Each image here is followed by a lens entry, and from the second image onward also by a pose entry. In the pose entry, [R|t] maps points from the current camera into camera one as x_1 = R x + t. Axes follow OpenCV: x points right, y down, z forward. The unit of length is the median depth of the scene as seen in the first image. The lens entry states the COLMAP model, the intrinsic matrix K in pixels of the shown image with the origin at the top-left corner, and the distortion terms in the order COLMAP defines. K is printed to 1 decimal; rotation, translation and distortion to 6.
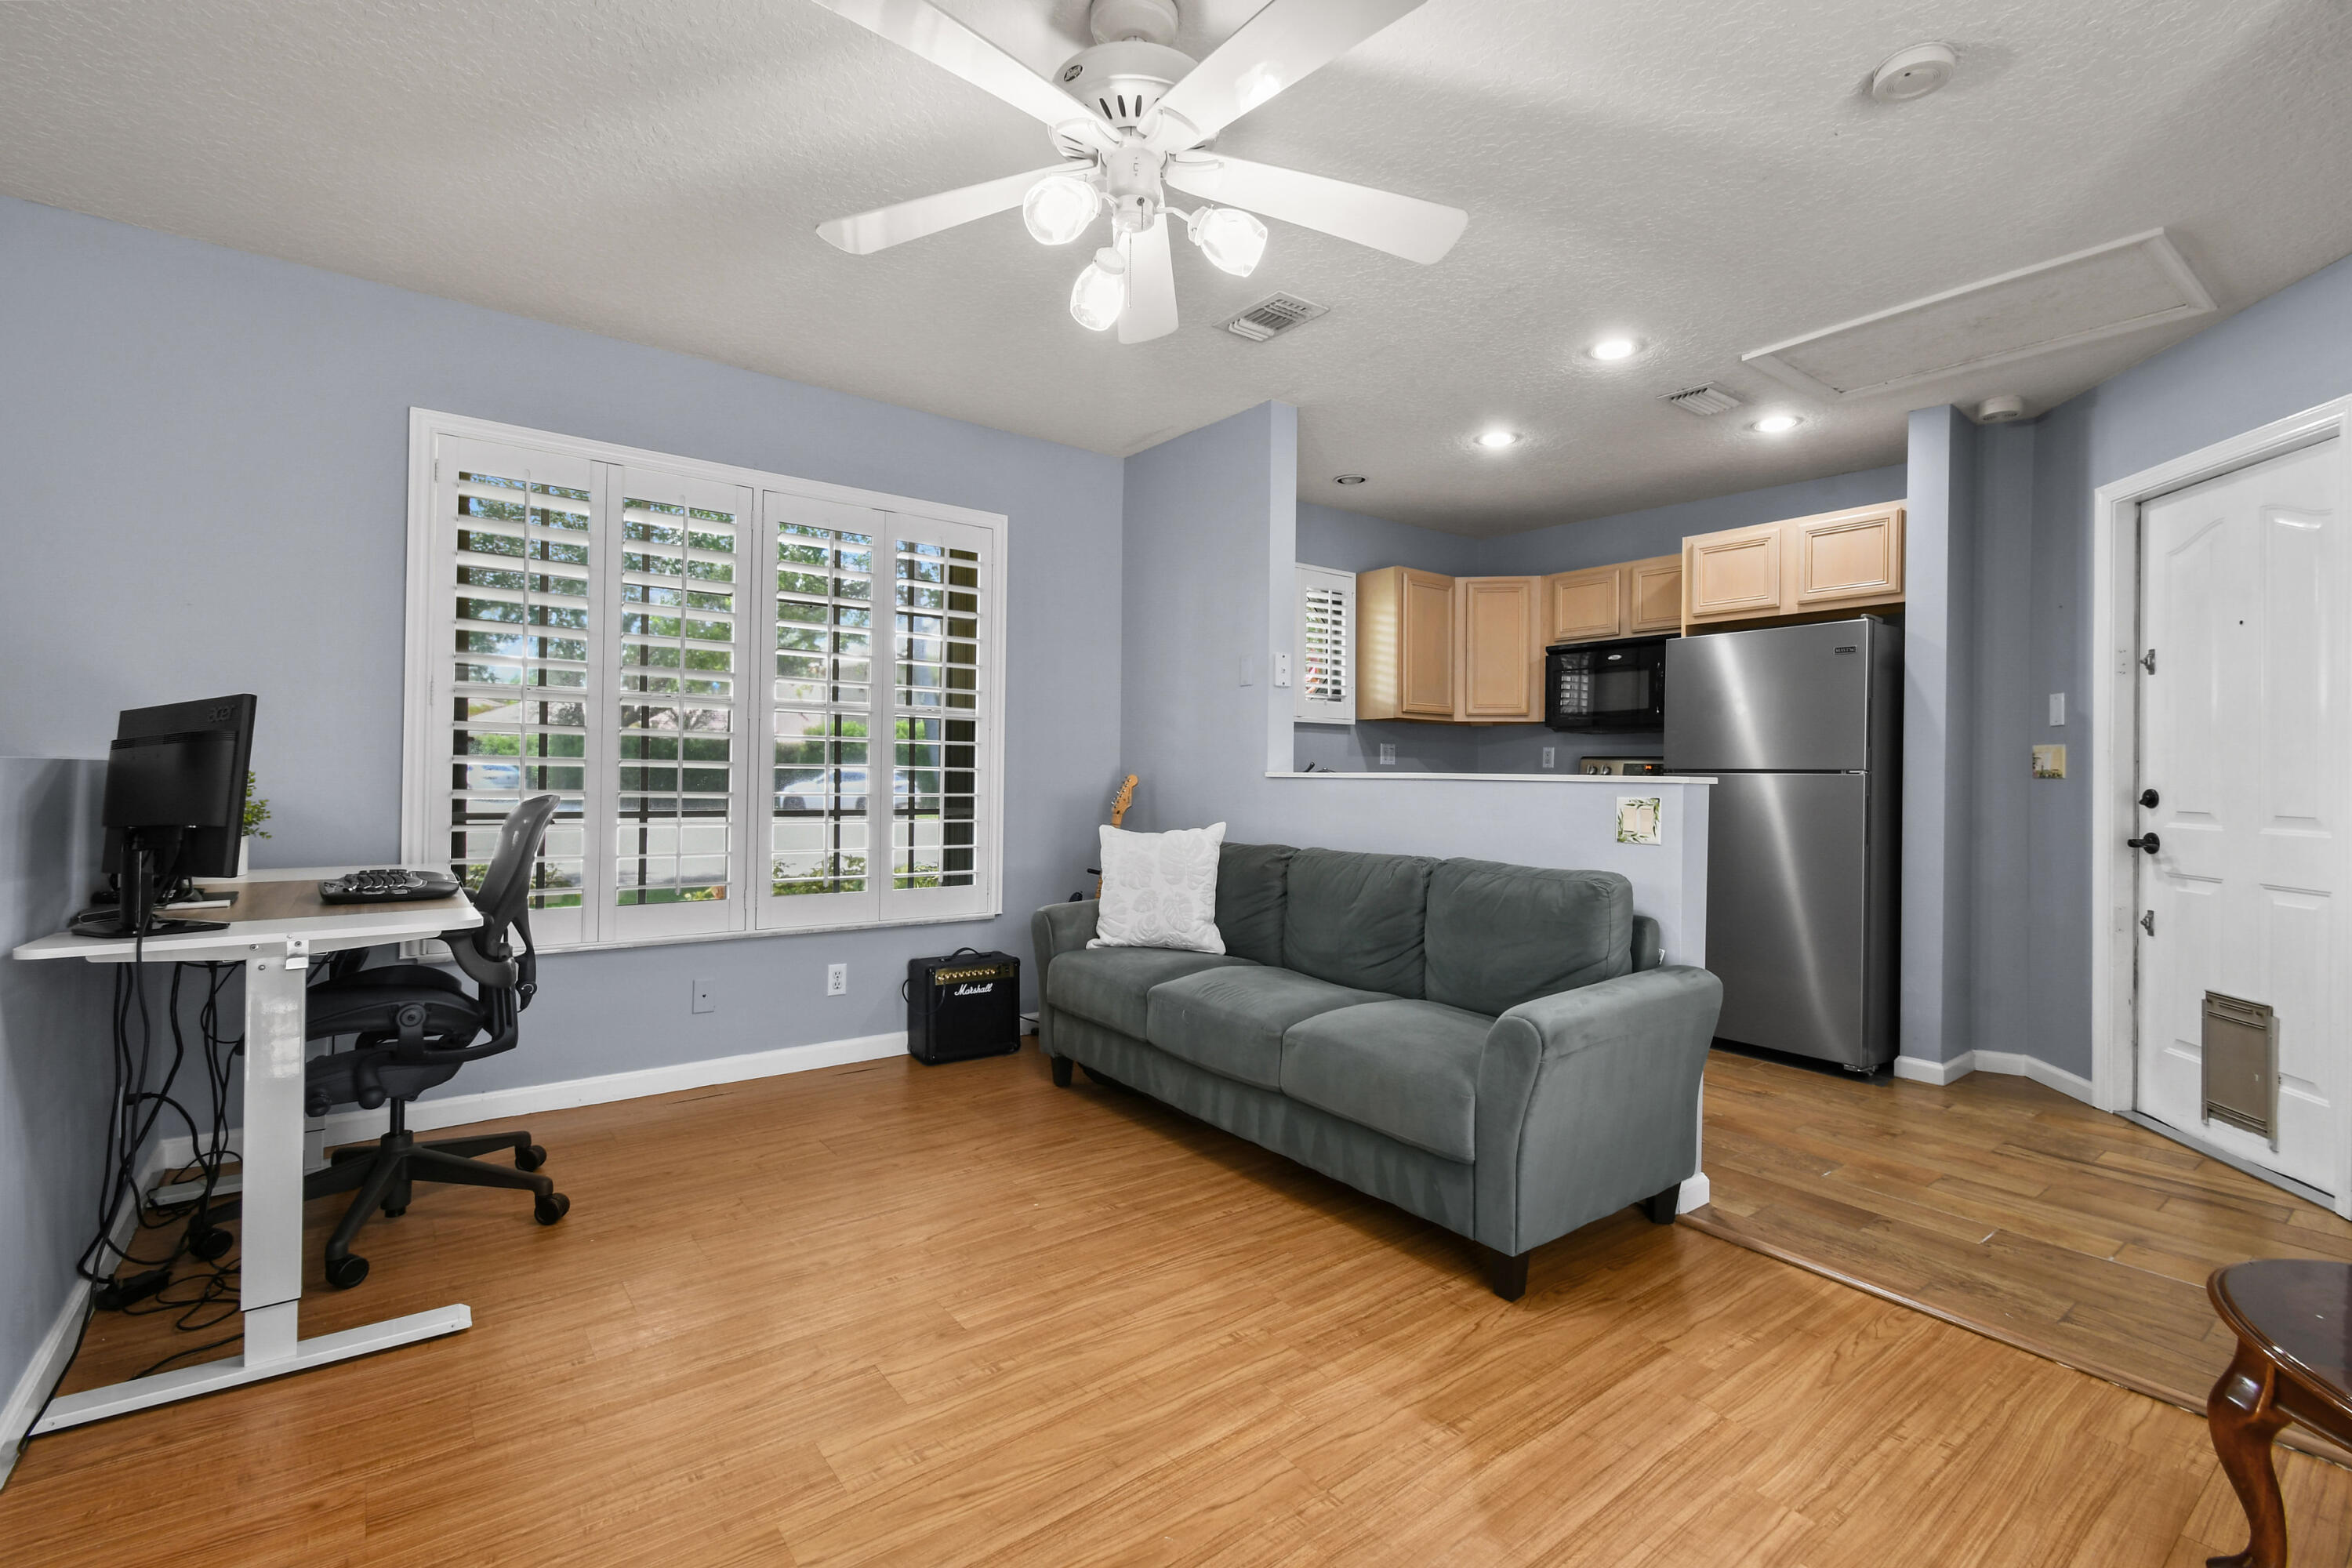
lens RADIAL K [[1044.7, 0, 1183.1], [0, 1044.7, 756.9], [0, 0, 1]] dist [0.002398, -0.001142]
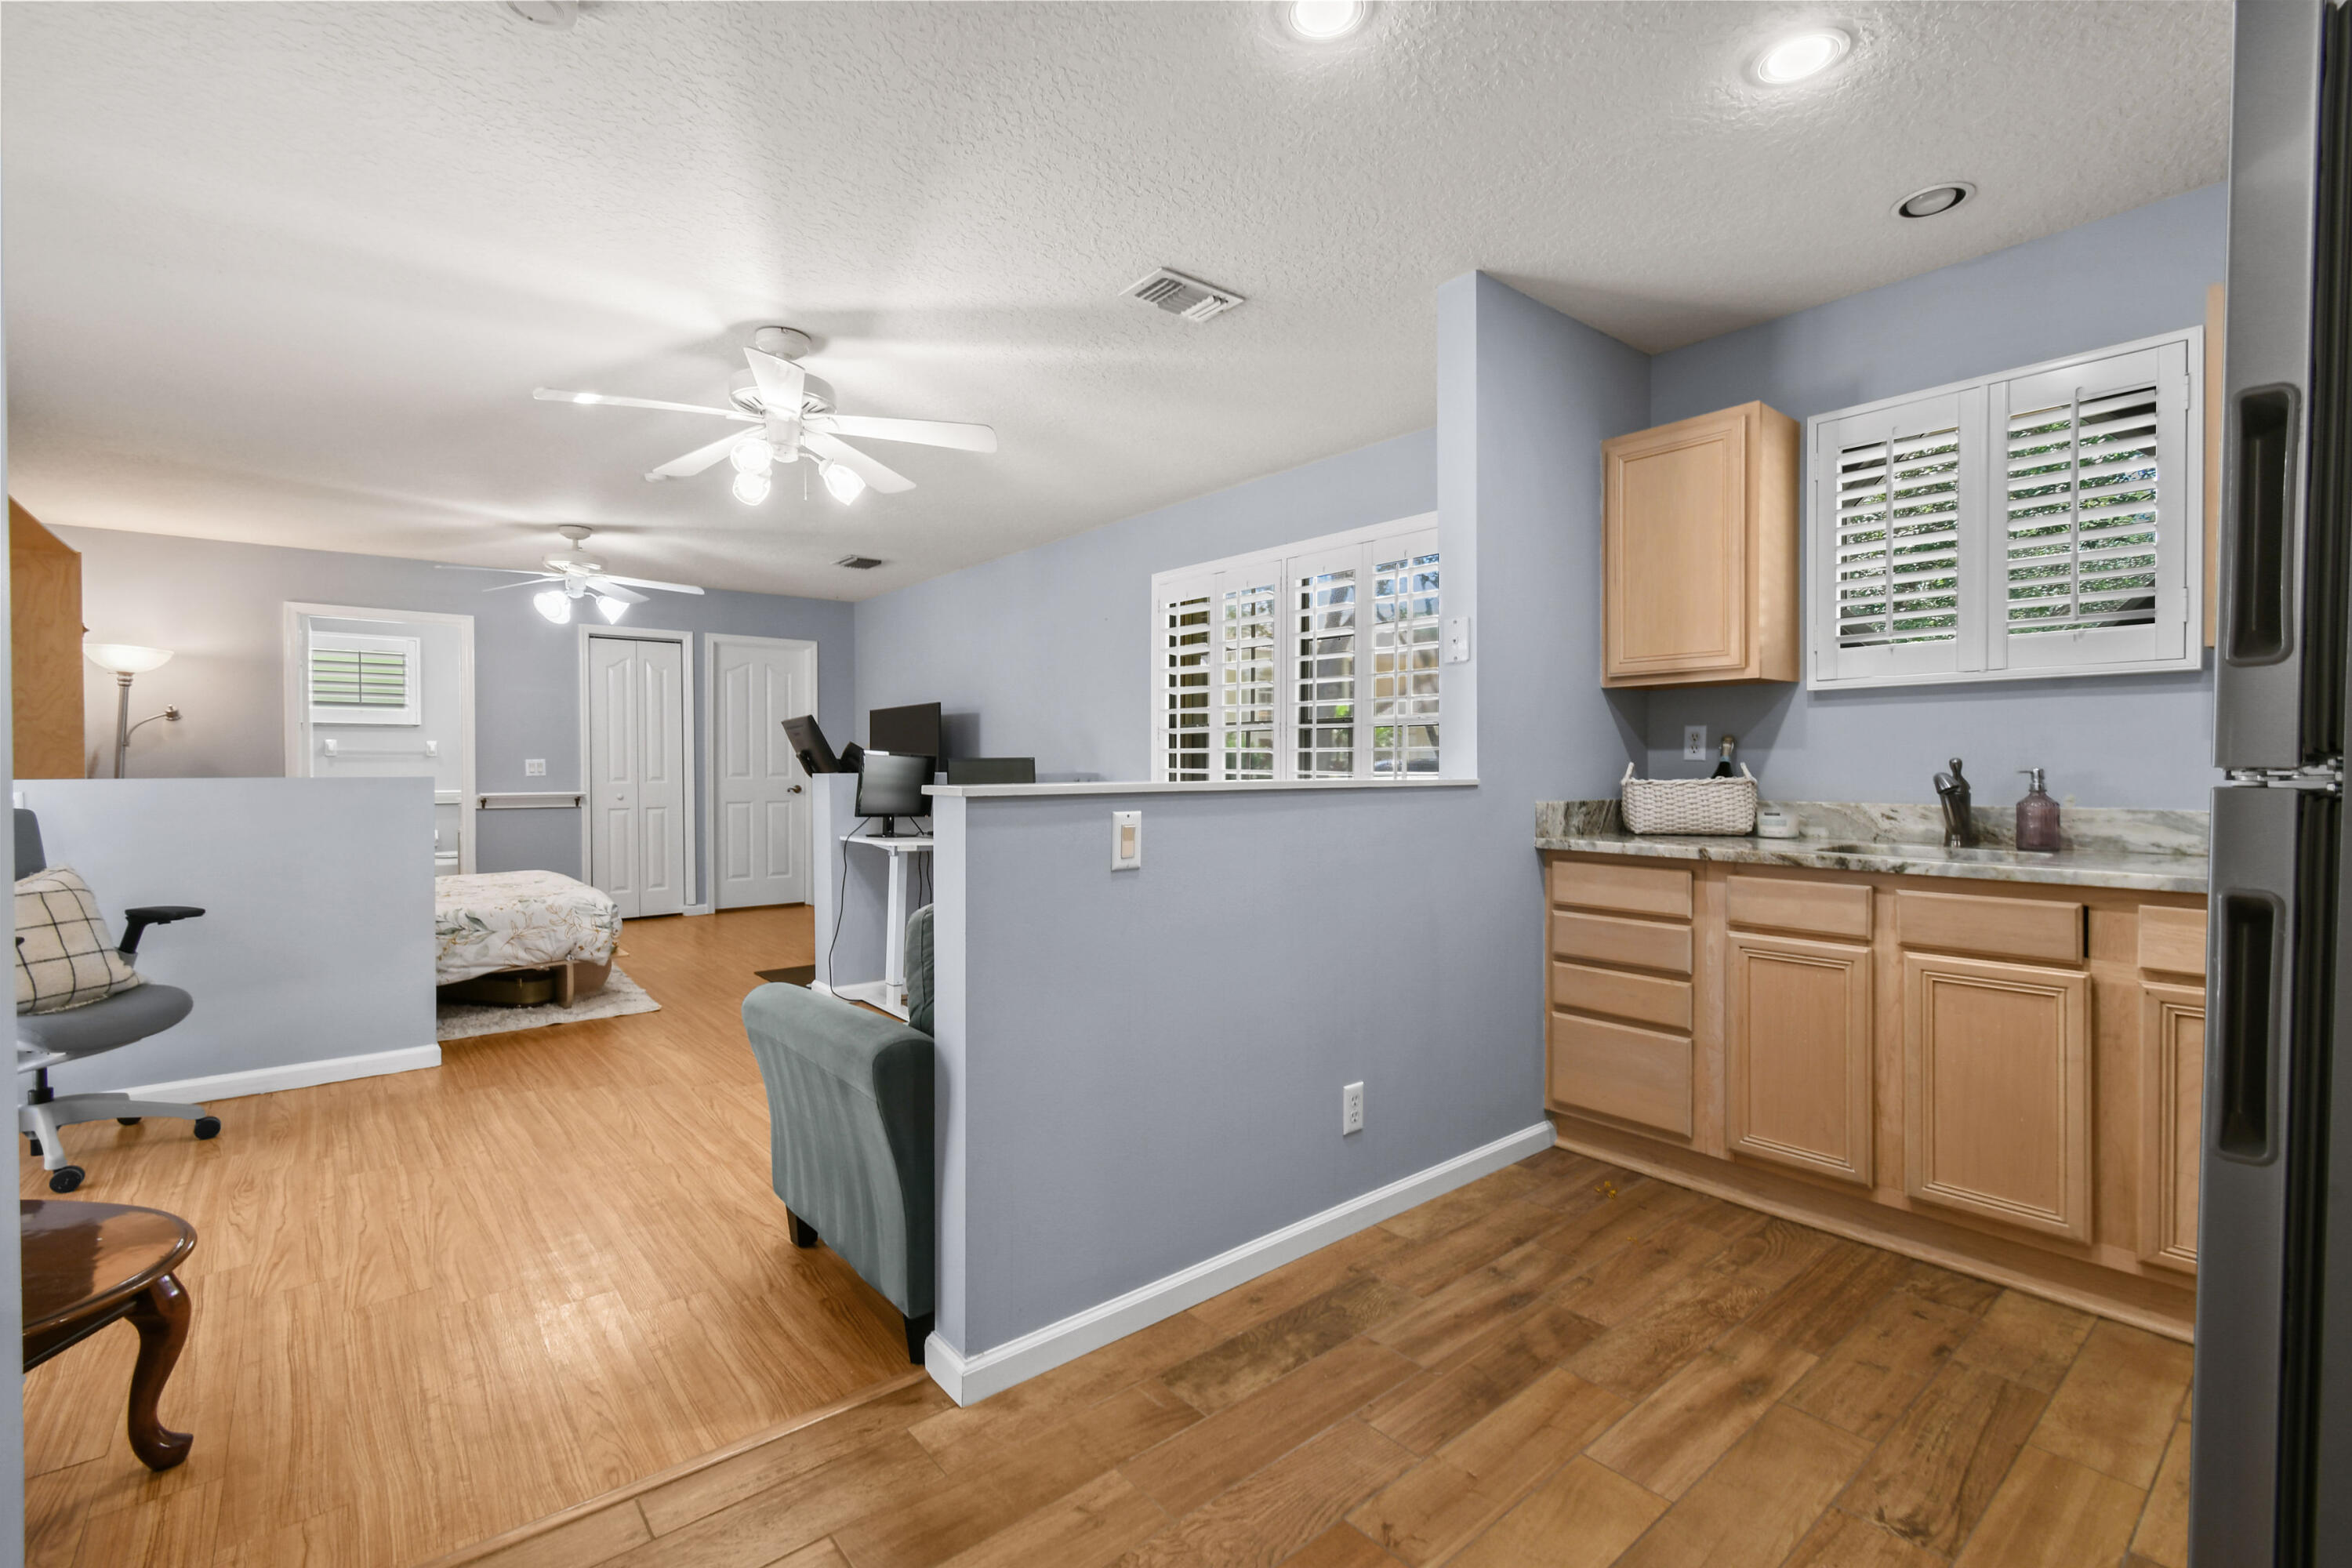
lens RADIAL K [[1044.7, 0, 1183.1], [0, 1044.7, 756.9], [0, 0, 1]] dist [0.002398, -0.001142]
pose [[0.039401, -0.021618, -0.998990, 1.450422], [0.012210, 0.999702, -0.021151, 0.022606], [0.999149, -0.011365, 0.039653, 1.358926]]
